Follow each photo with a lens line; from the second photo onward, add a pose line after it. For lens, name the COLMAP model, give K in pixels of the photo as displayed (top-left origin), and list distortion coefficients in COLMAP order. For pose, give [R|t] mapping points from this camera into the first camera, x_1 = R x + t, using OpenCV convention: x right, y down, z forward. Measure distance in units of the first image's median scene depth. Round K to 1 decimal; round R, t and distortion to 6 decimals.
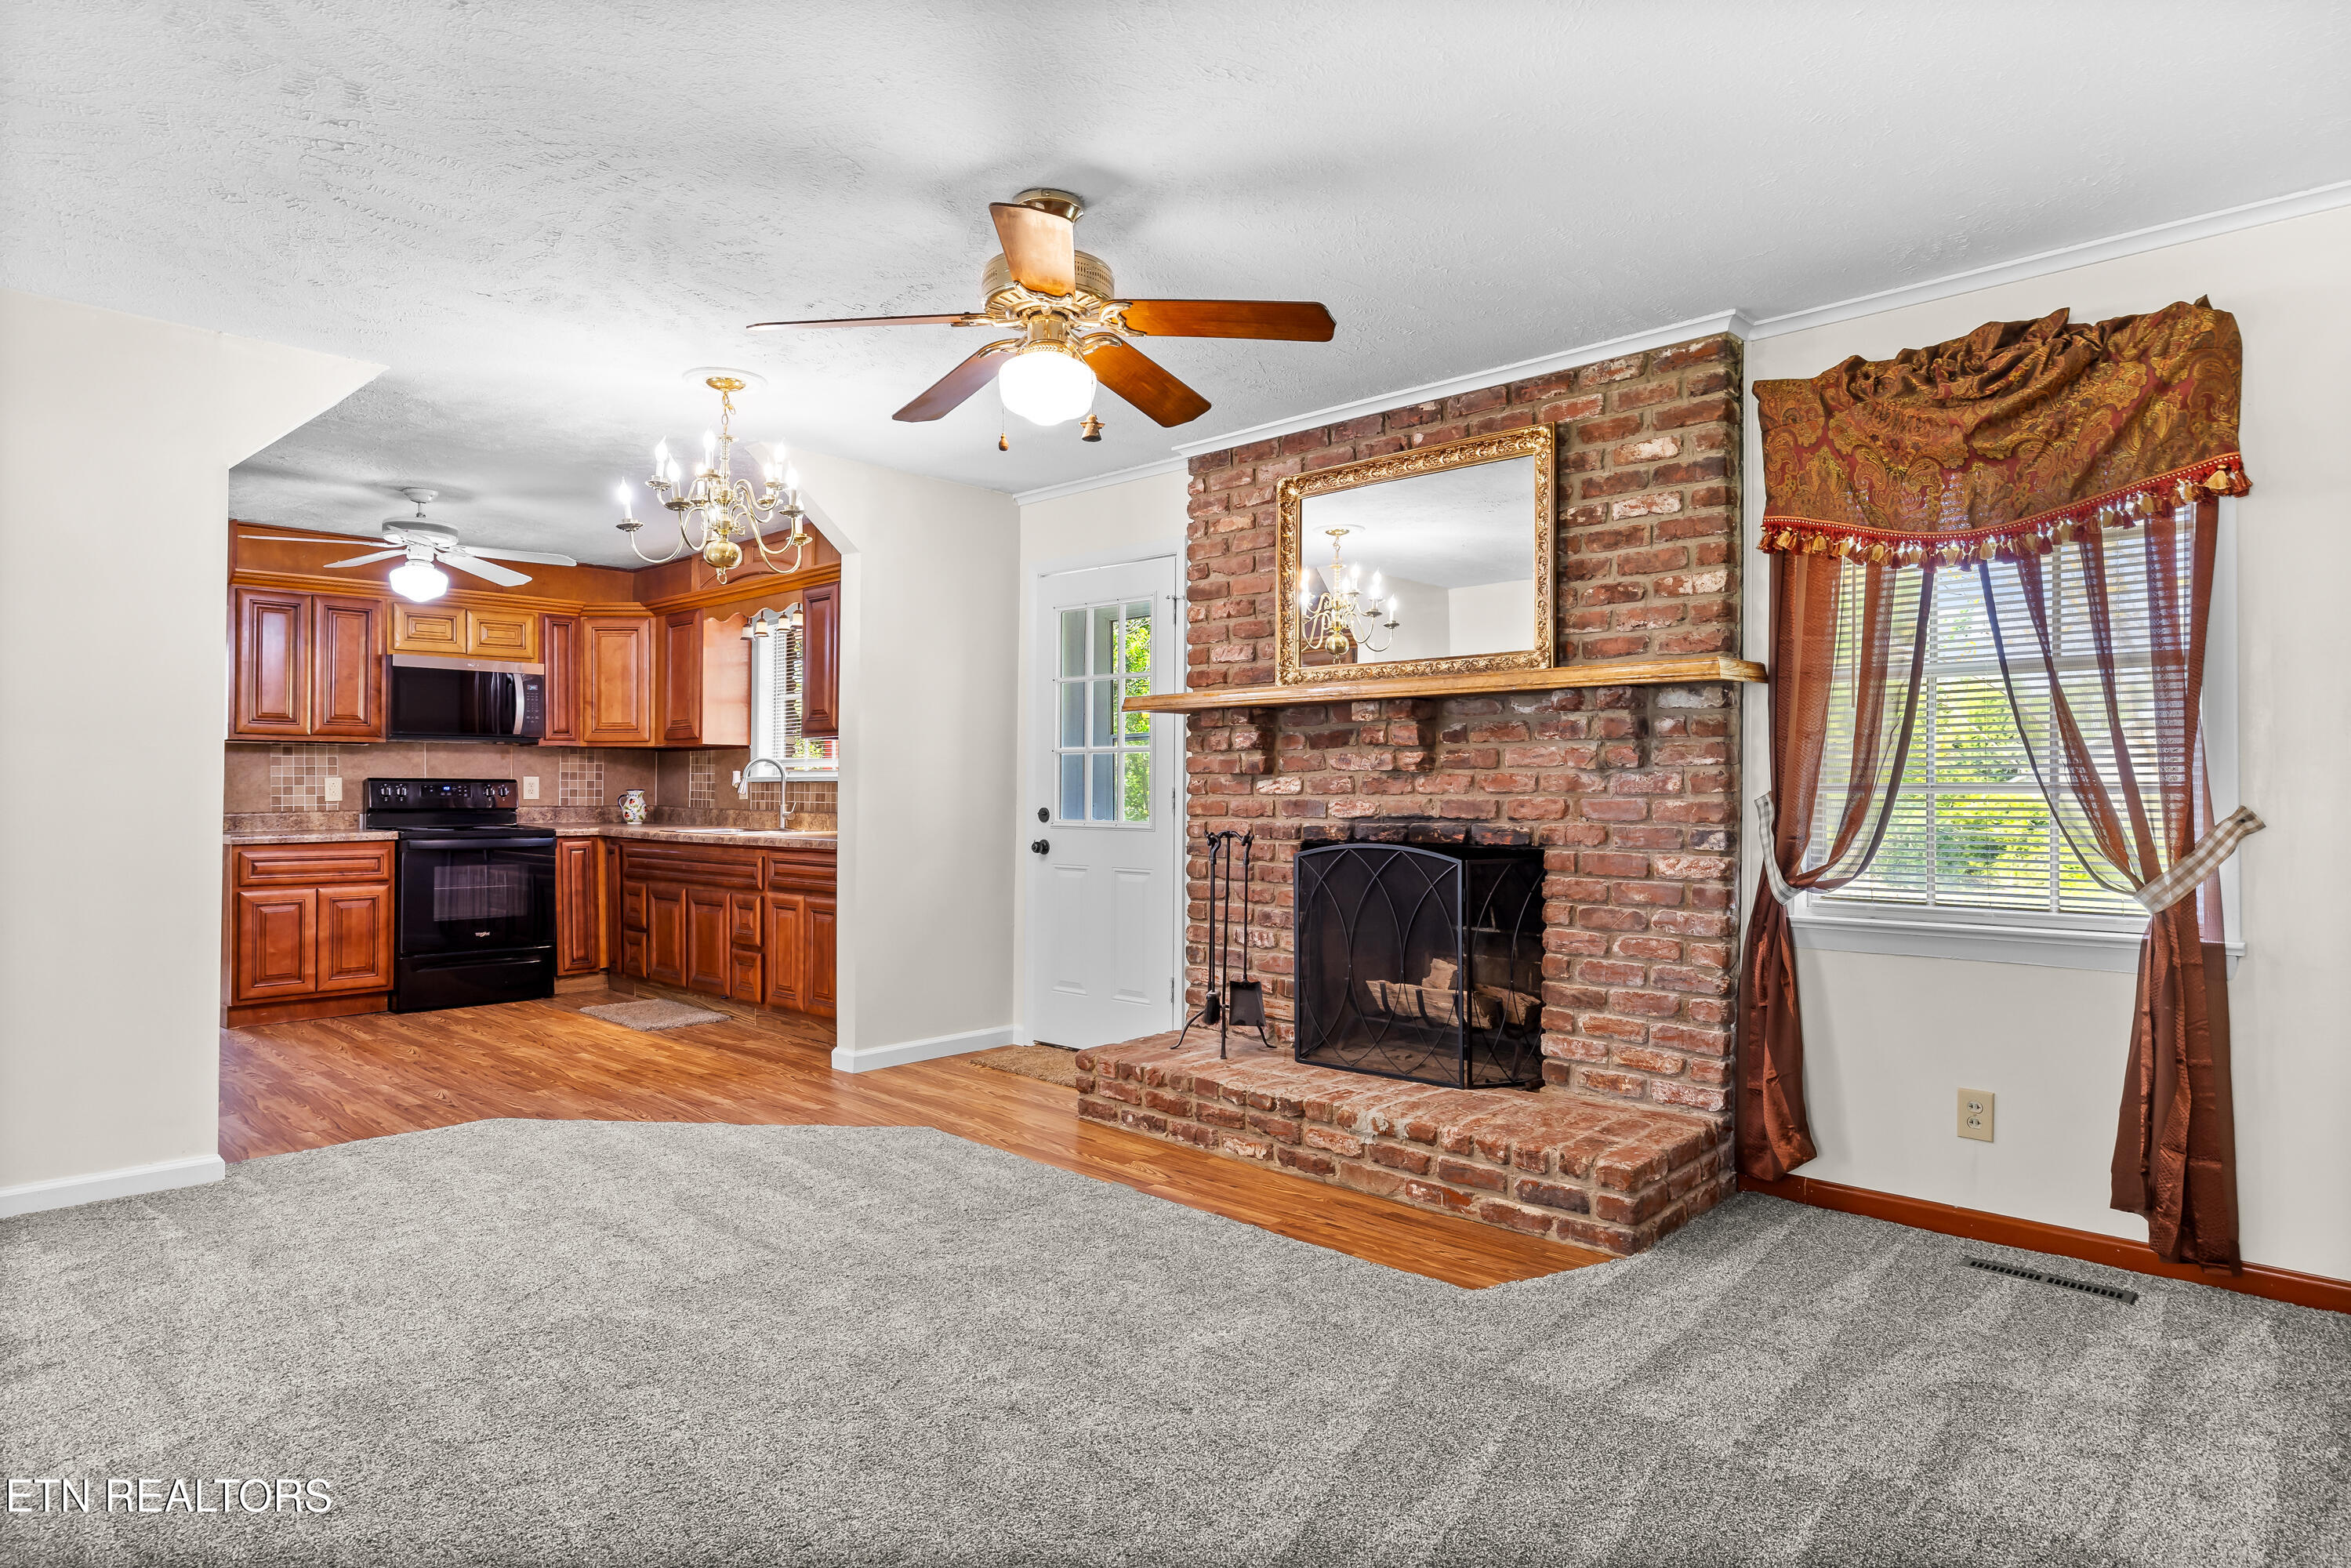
lens RADIAL K [[1329.0, 0, 1172.3], [0, 1329.0, 778.2], [0, 0, 1]] dist [-0.001162, 0.000120]
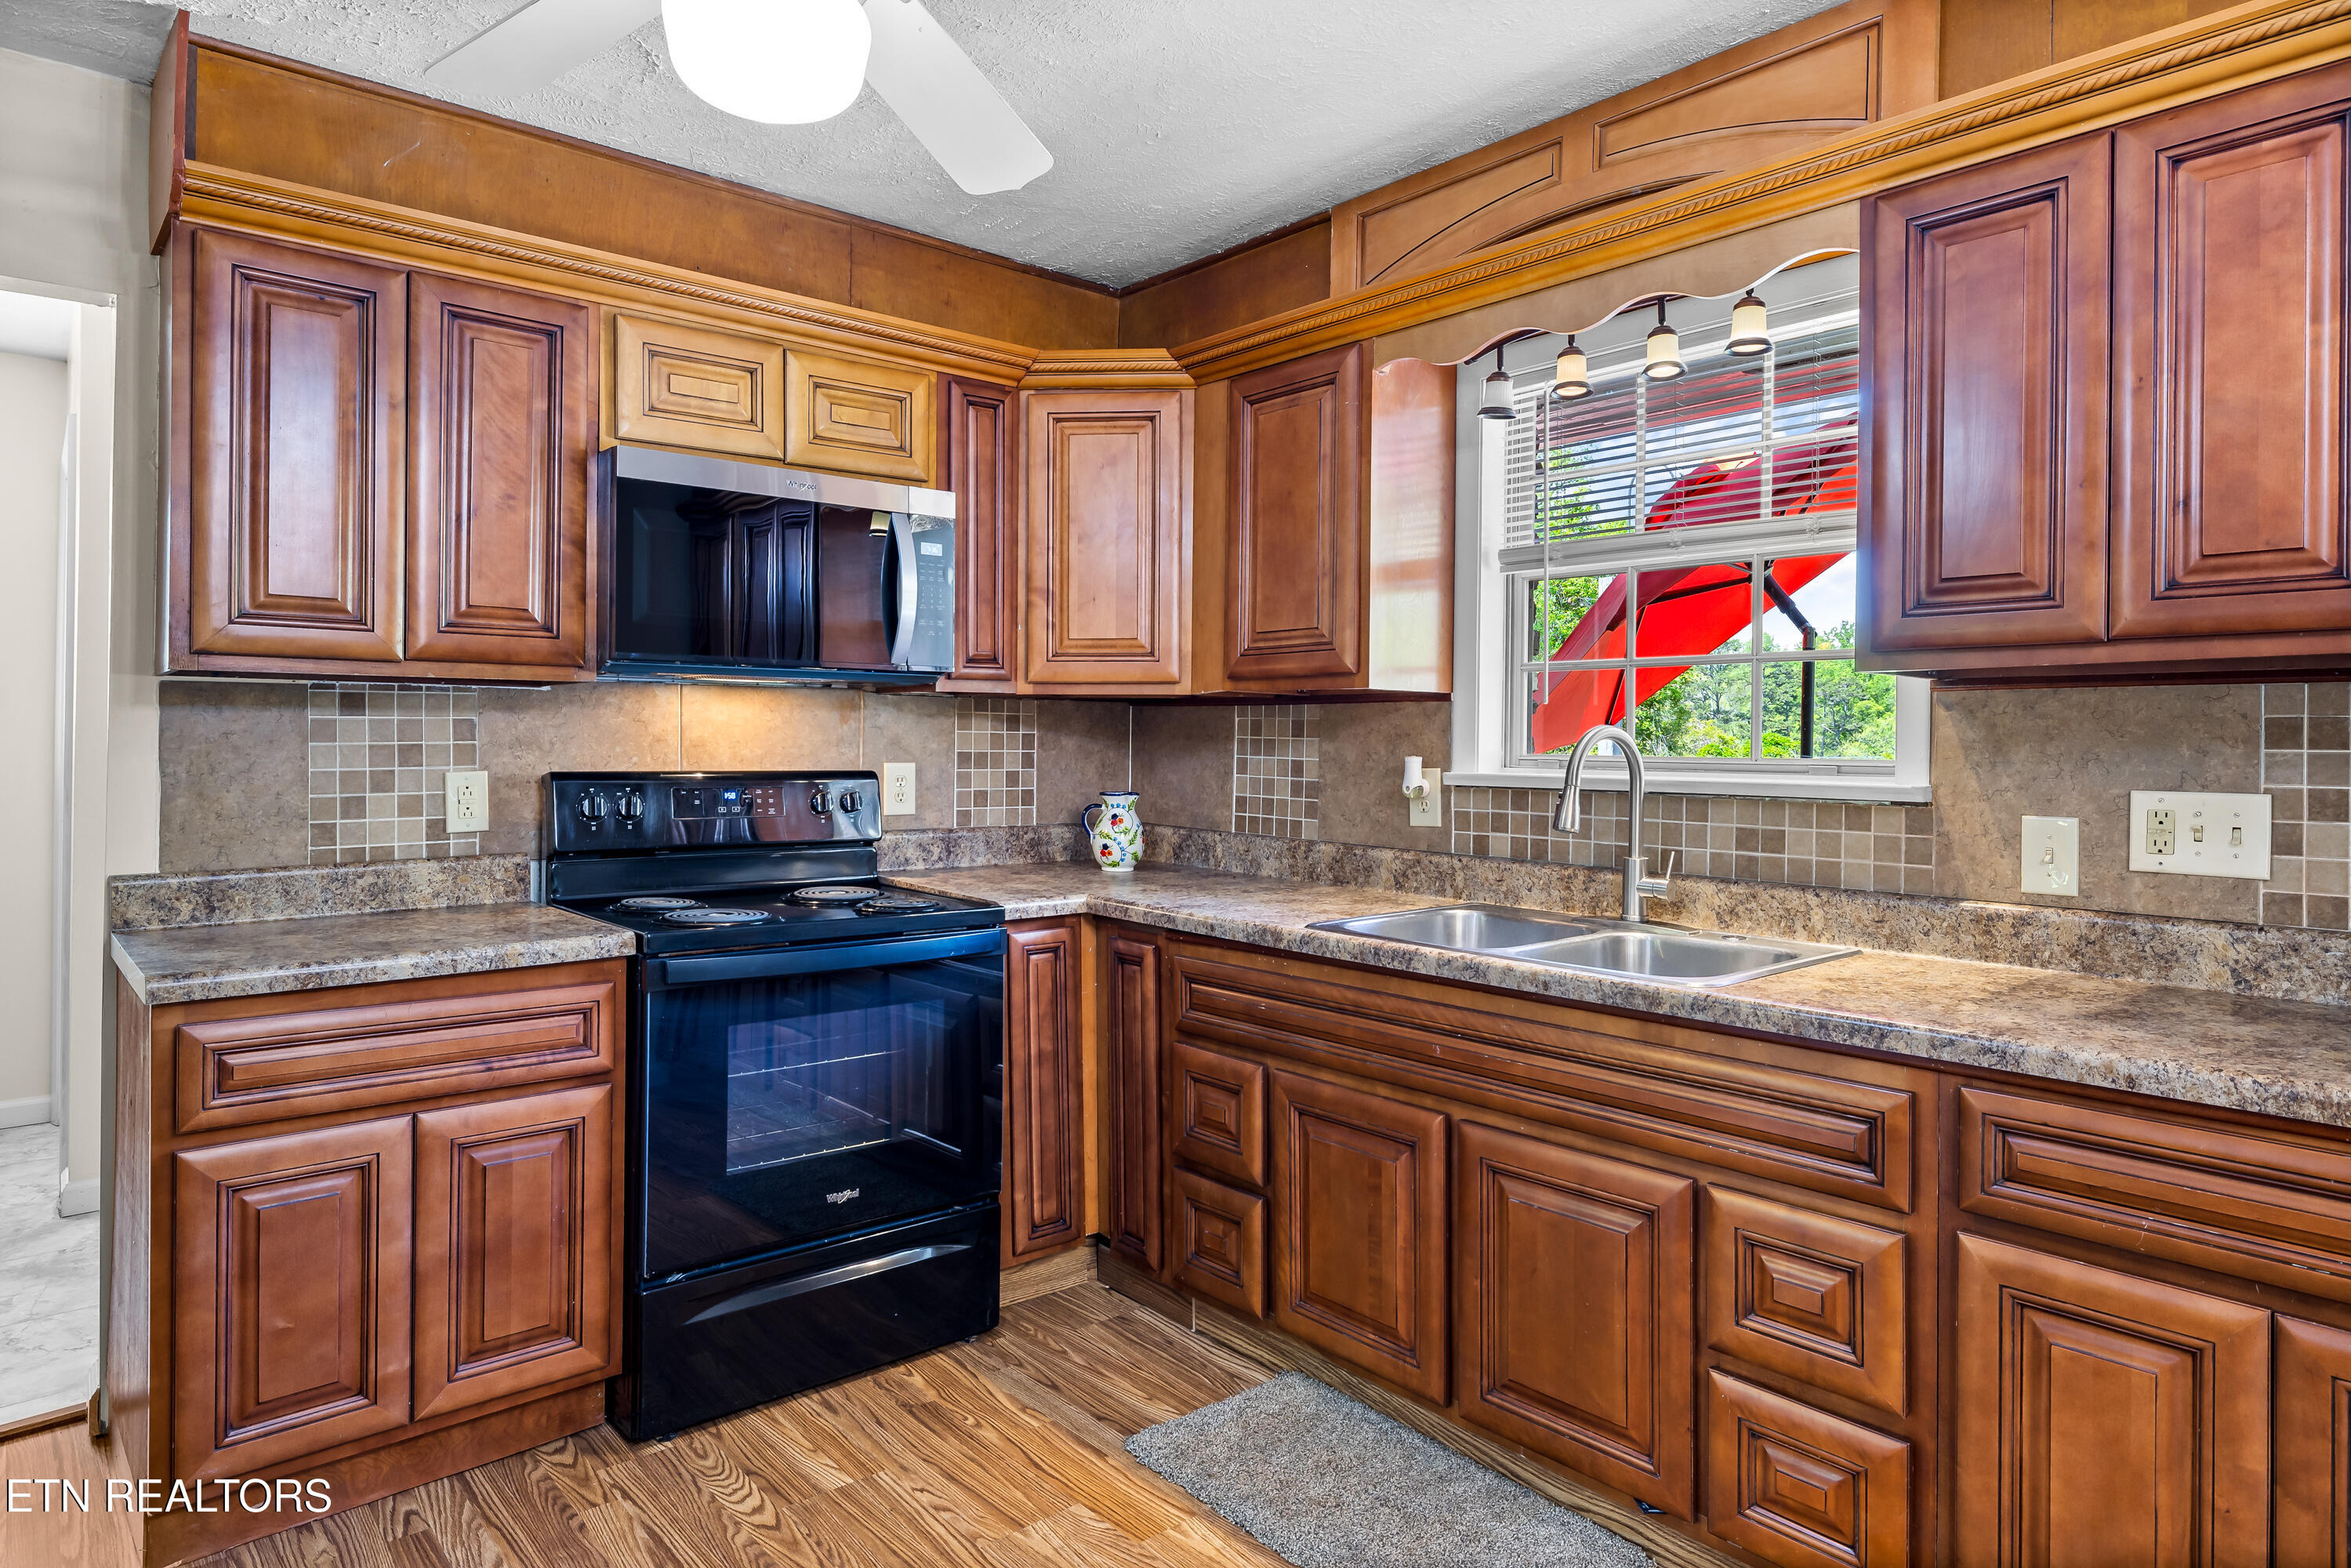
lens RADIAL K [[1371.7, 0, 1172.5], [0, 1371.7, 740.6], [0, 0, 1]] dist [0.000429, 0.000499]
pose [[0.994771, 0.007287, -0.101871, -0.545058], [-0.006359, 0.999935, 0.009433, -0.021003], [0.101933, -0.008736, 0.994753, 0.879561]]
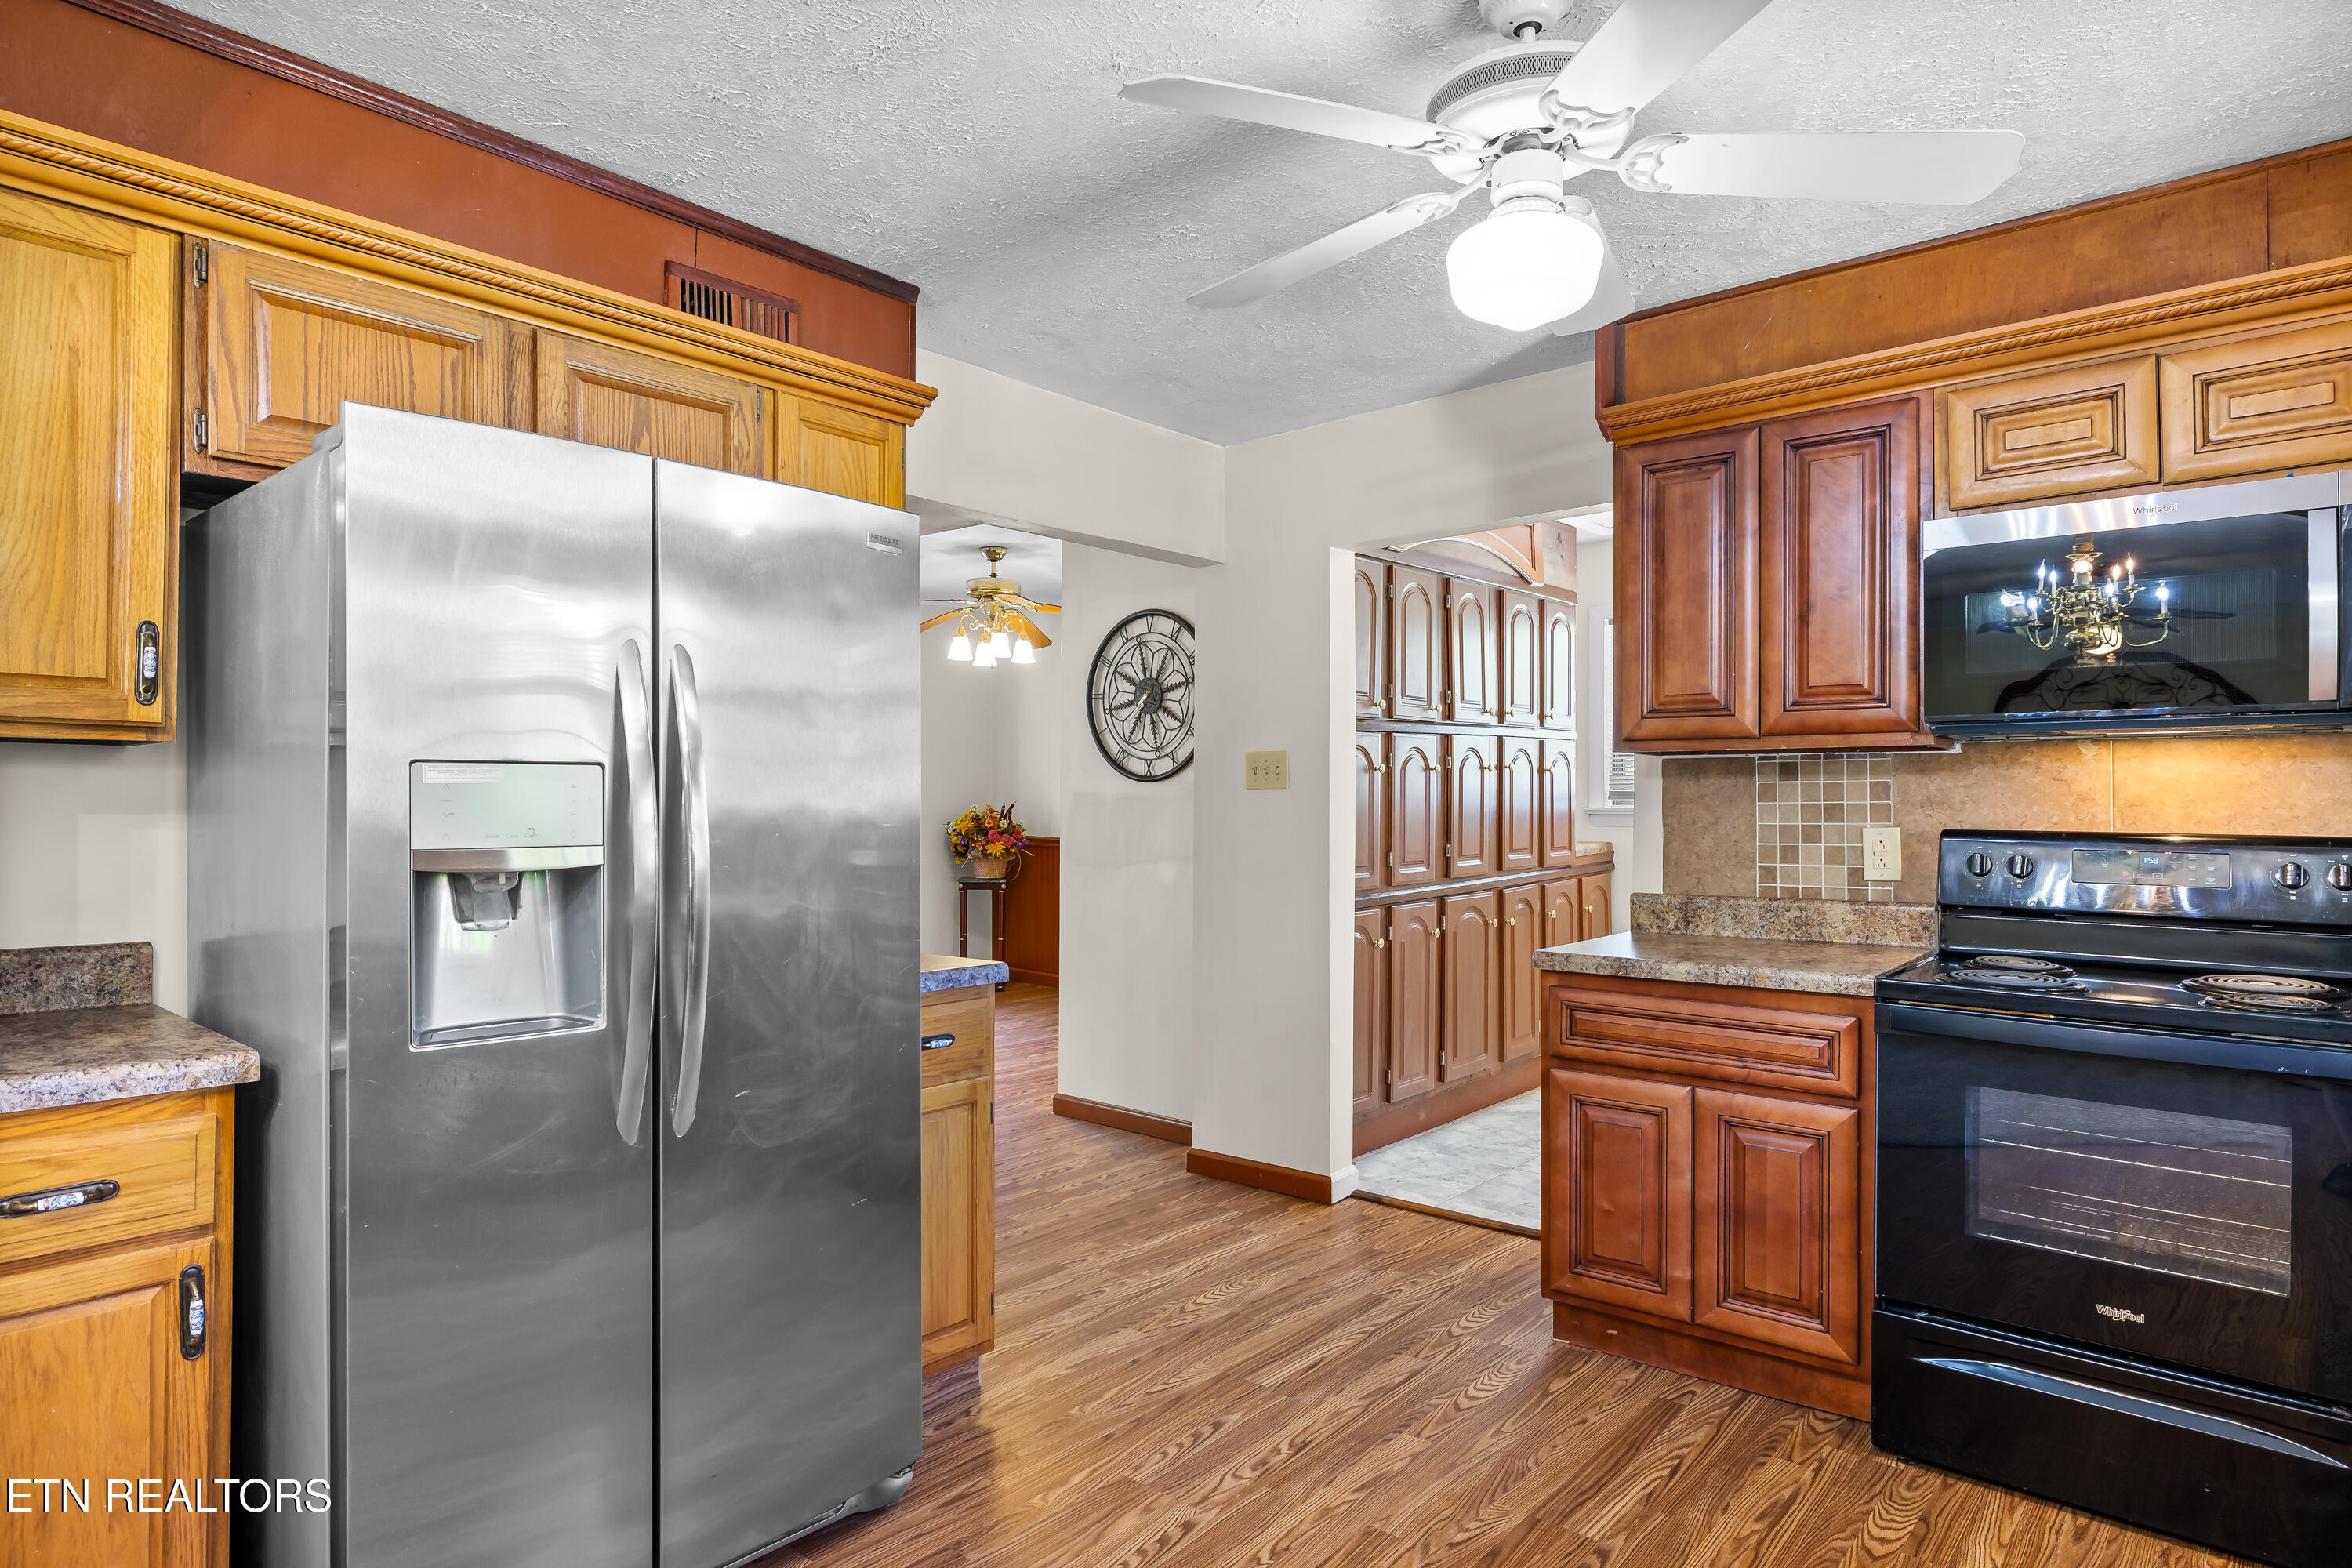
lens RADIAL K [[1323.4, 0, 1155.4], [0, 1323.4, 790.9], [0, 0, 1]] dist [-0.002740, 0.000541]
pose [[0.038079, -0.003663, -0.999268, -0.280179], [0.009359, 0.999951, -0.003309, -0.019380], [0.999231, -0.009226, 0.038112, 1.051221]]
